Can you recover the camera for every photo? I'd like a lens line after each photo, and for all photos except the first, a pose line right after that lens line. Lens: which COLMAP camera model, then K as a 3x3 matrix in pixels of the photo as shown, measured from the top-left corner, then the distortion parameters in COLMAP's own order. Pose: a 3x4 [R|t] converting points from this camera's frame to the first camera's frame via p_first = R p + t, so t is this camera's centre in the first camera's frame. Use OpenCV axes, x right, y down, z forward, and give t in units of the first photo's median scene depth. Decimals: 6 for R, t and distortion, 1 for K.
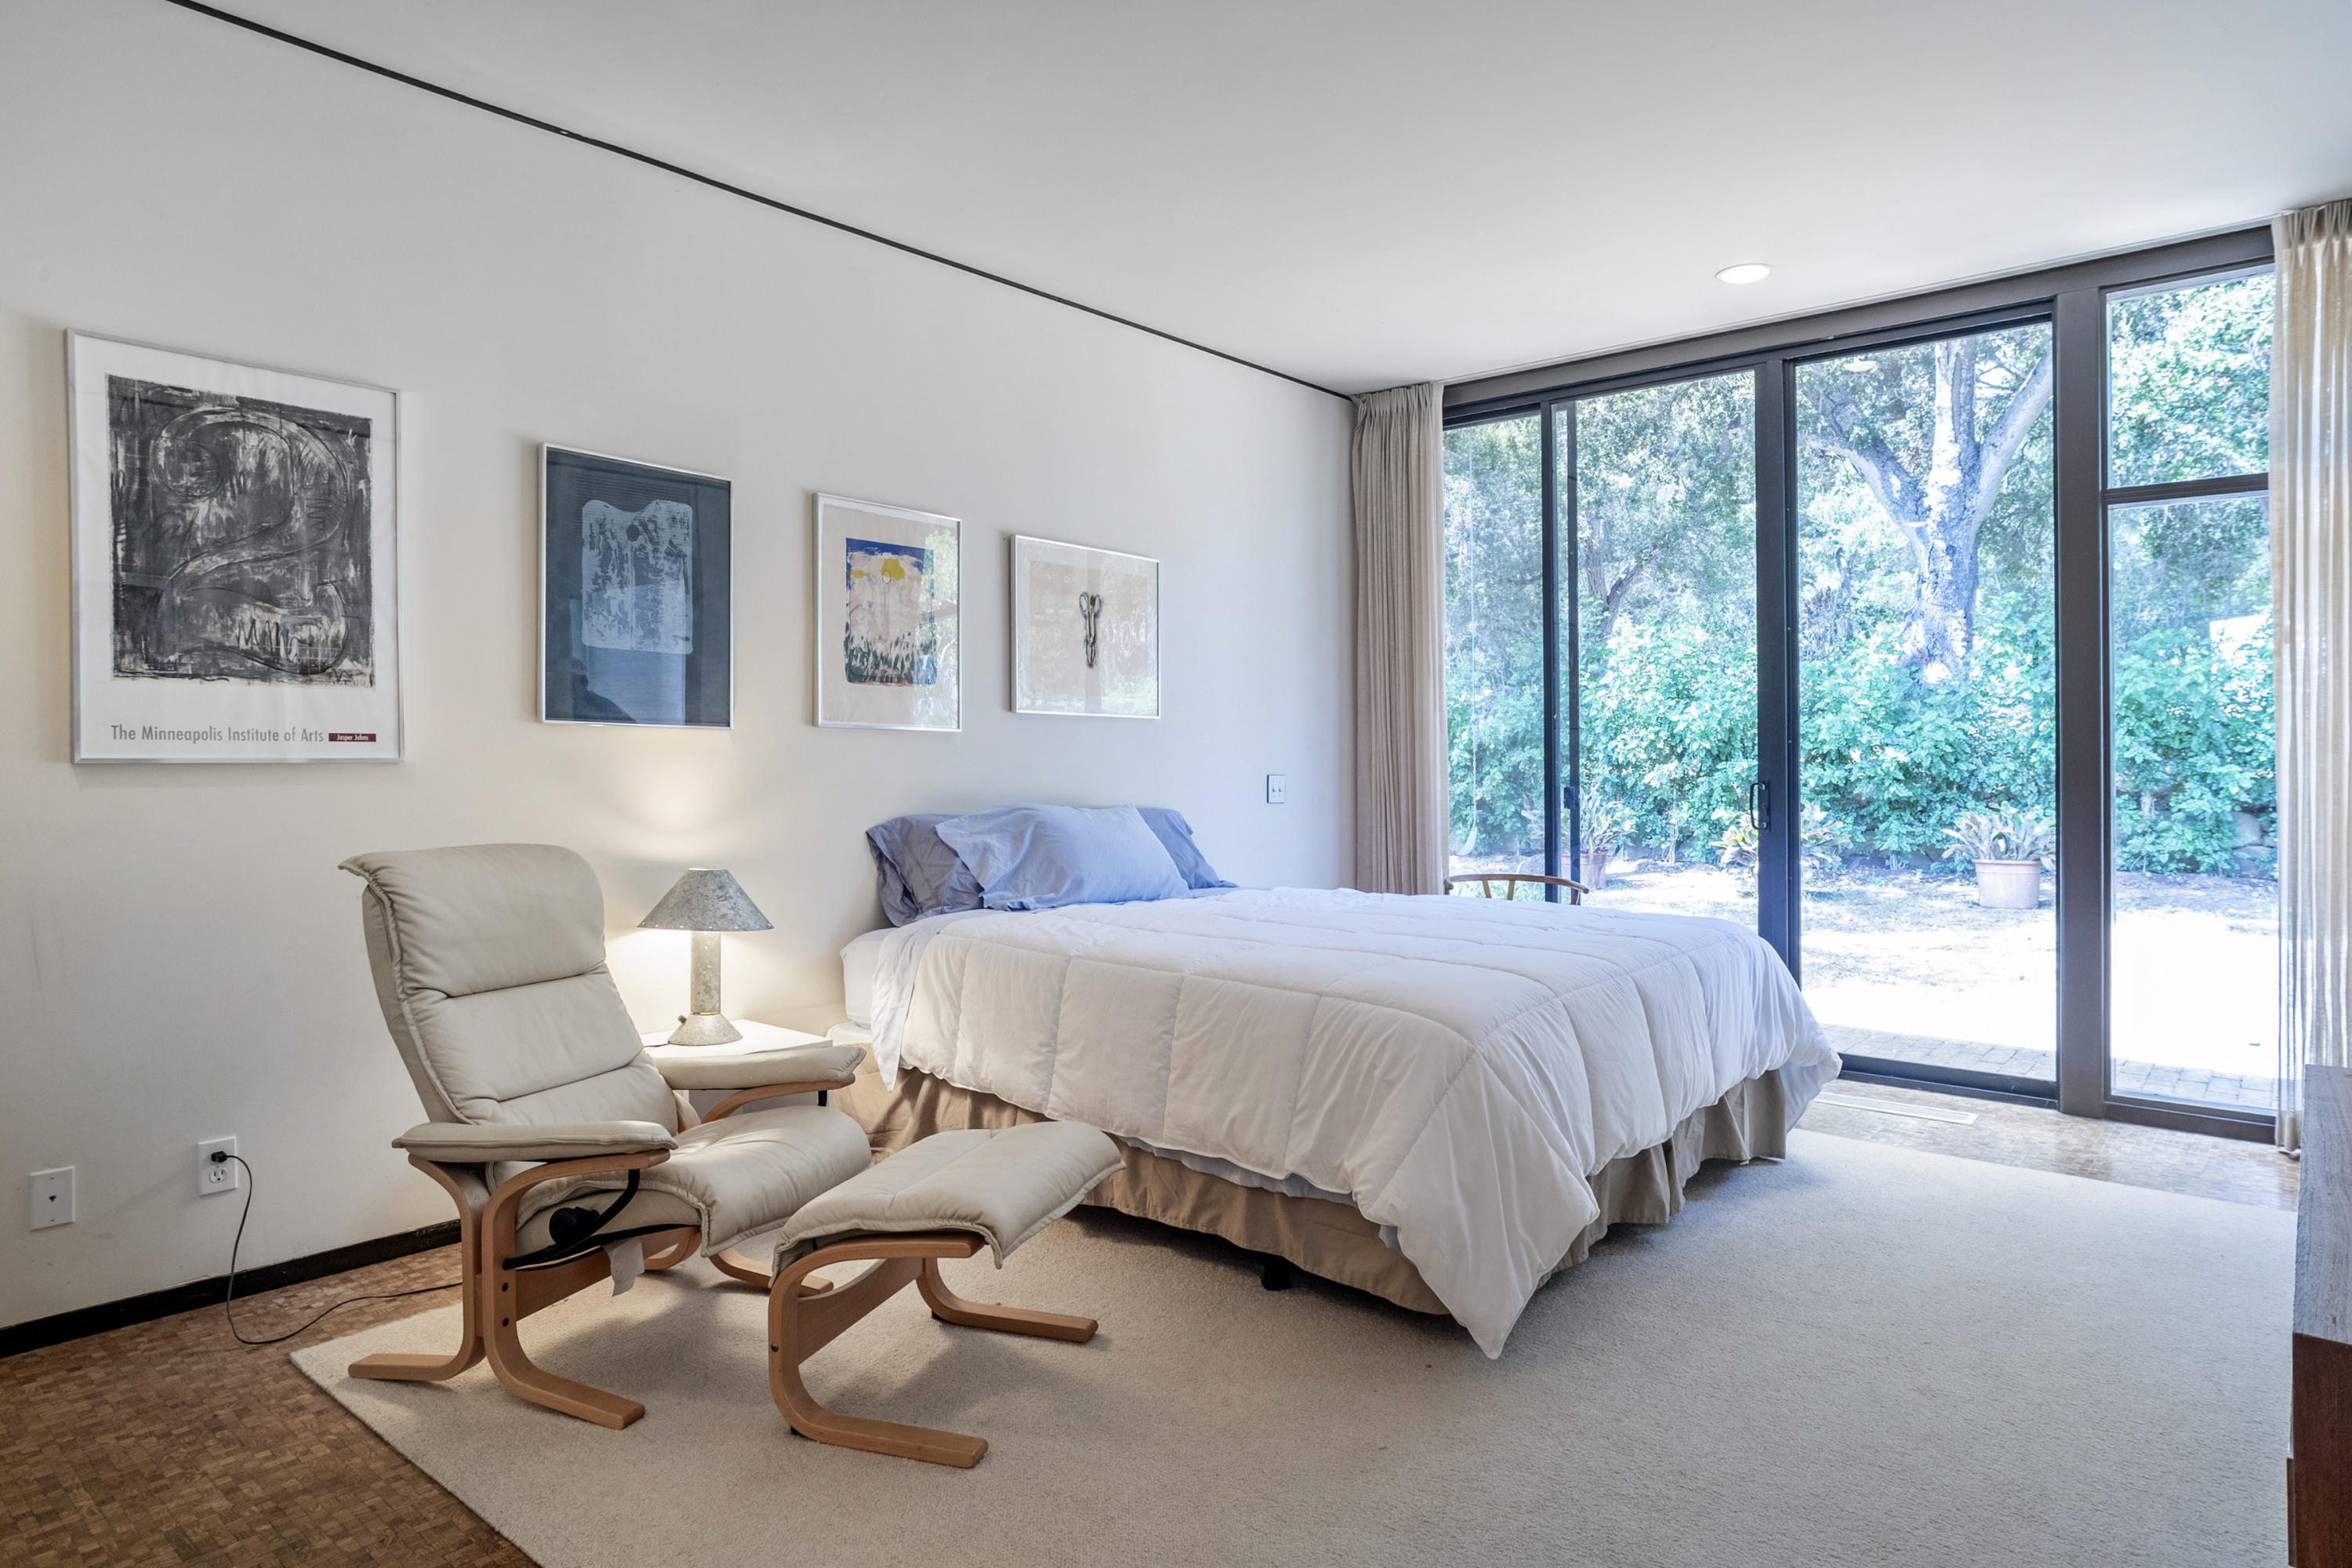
lens RADIAL K [[1339.3, 0, 1177.8], [0, 1339.3, 783.9], [0, 0, 1]] dist [-0.002026, 0.000144]
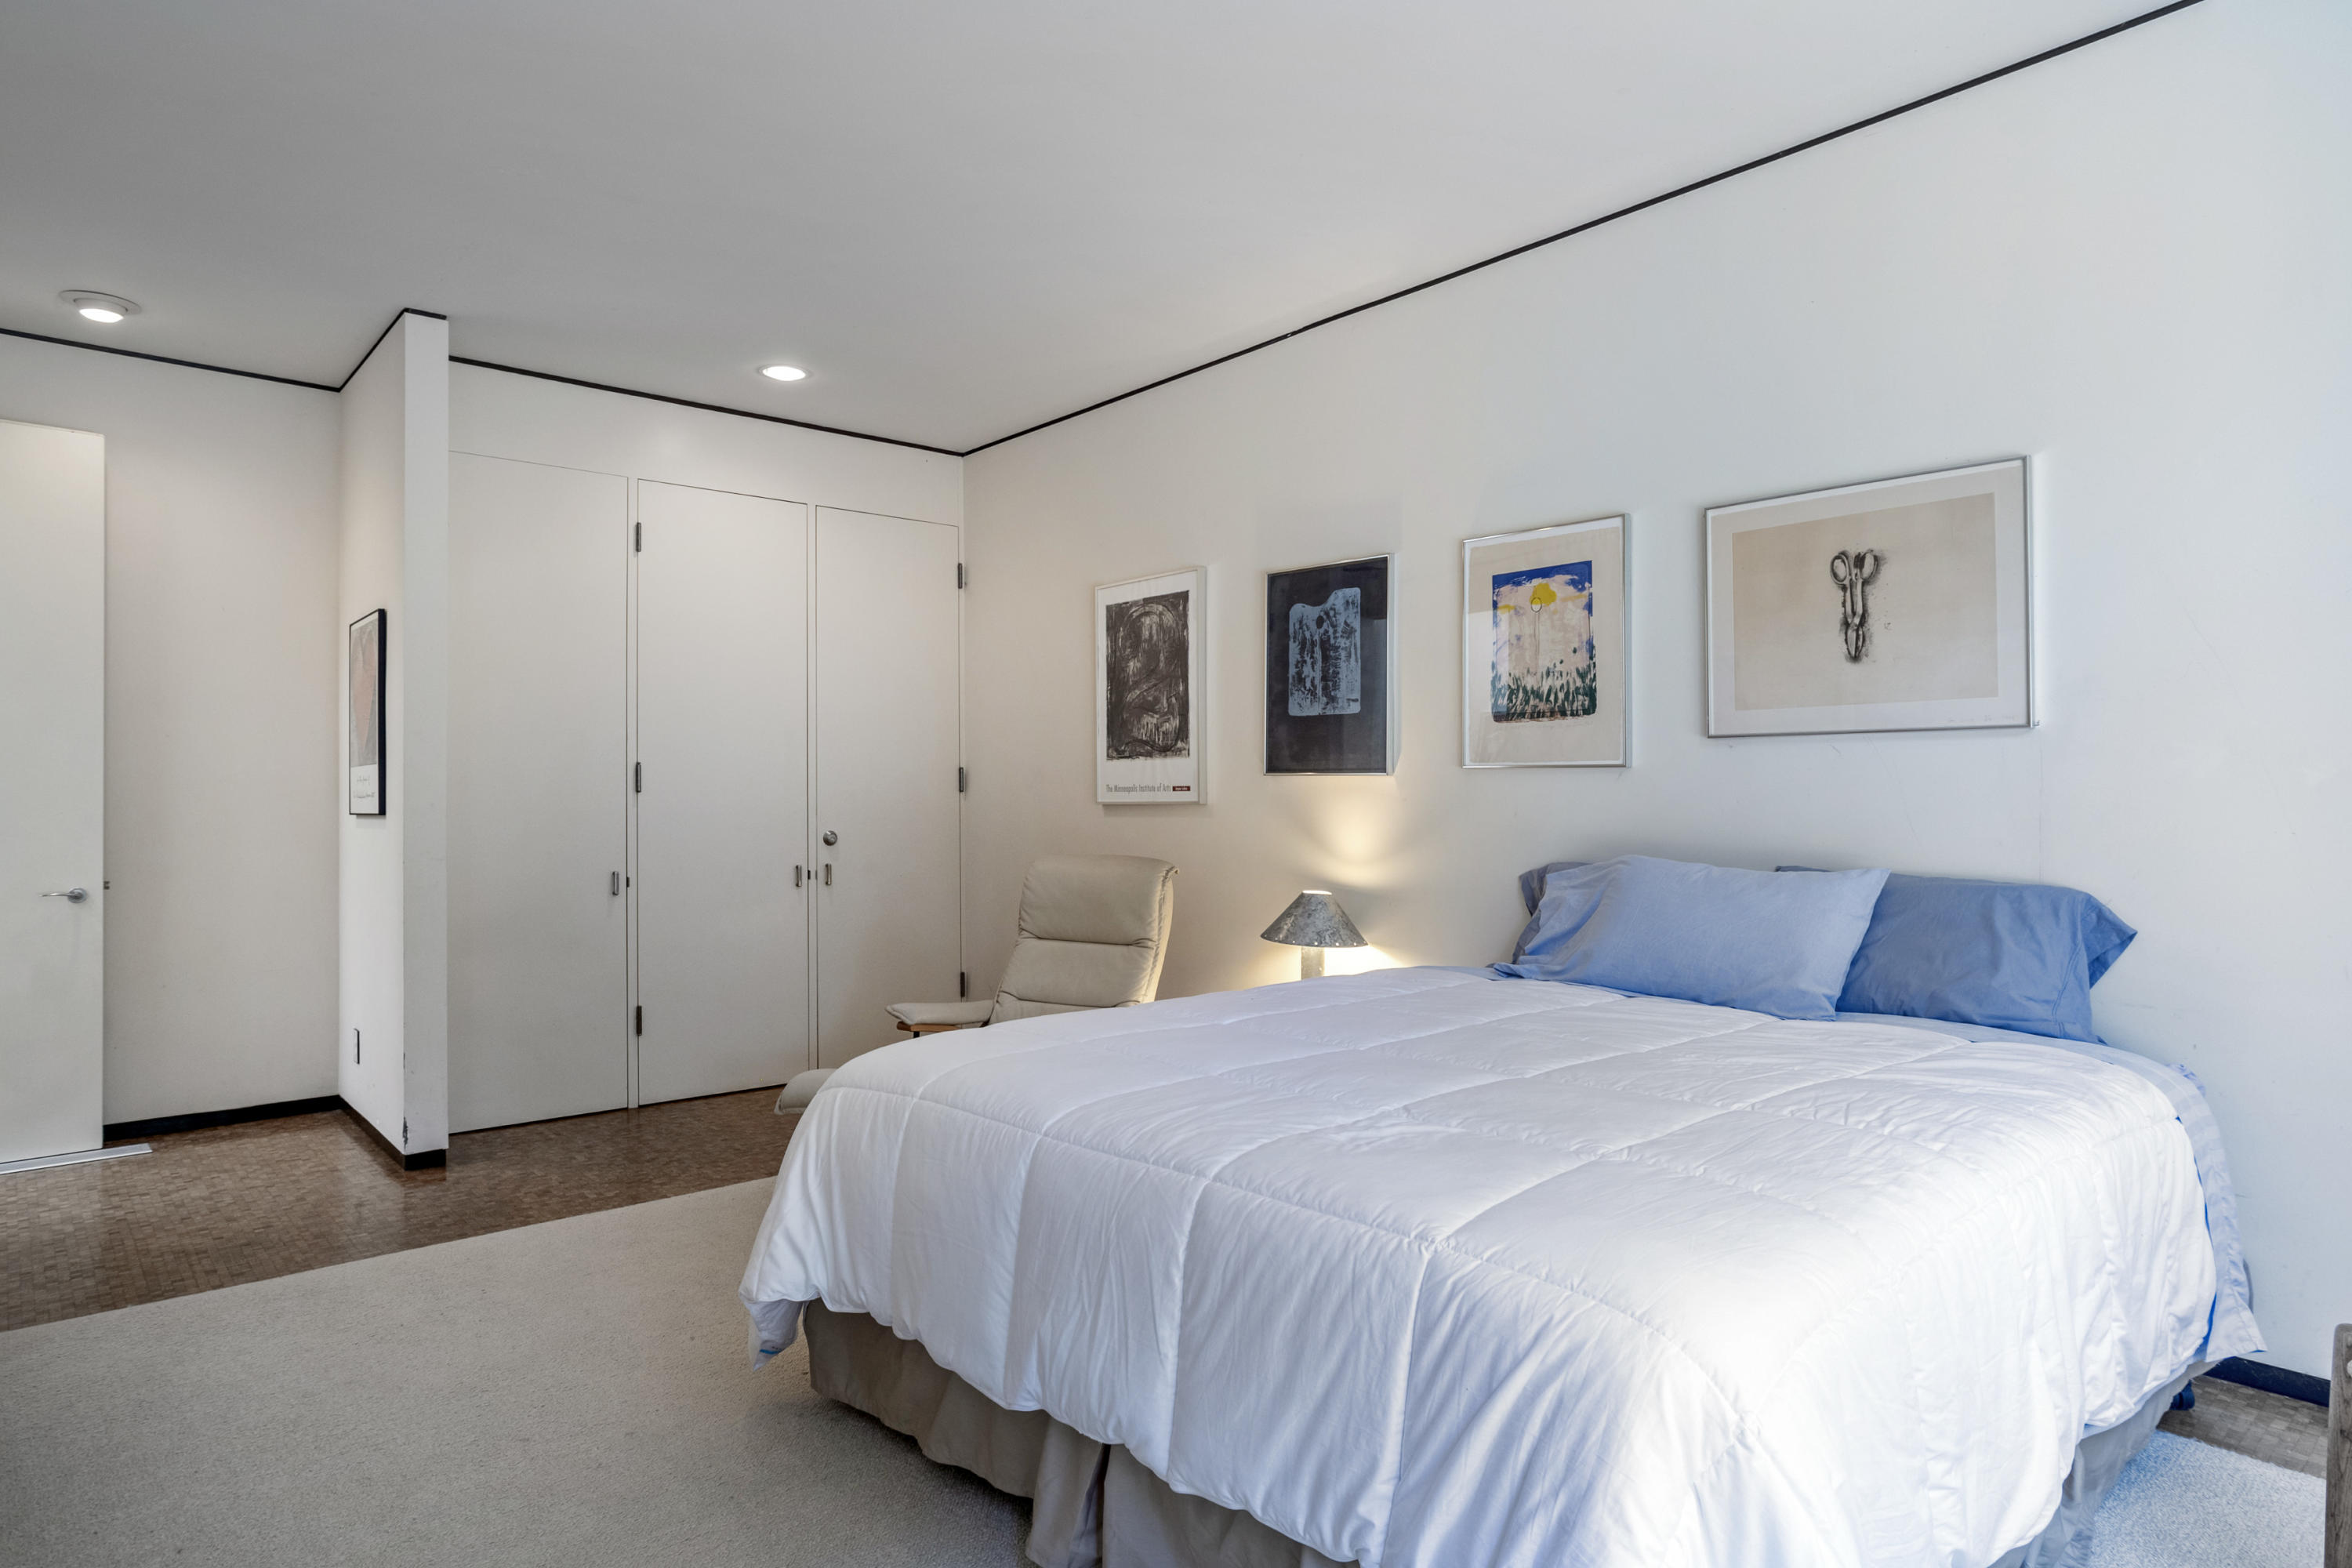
lens RADIAL K [[1339.3, 0, 1177.2], [0, 1339.3, 781.8], [0, 0, 1]] dist [-0.002026, 0.000144]
pose [[-0.100635, -0.006784, -0.994900, 0.862742], [-0.006172, 0.999962, -0.006194, -0.028615], [0.994904, 0.005517, -0.100673, 0.998104]]
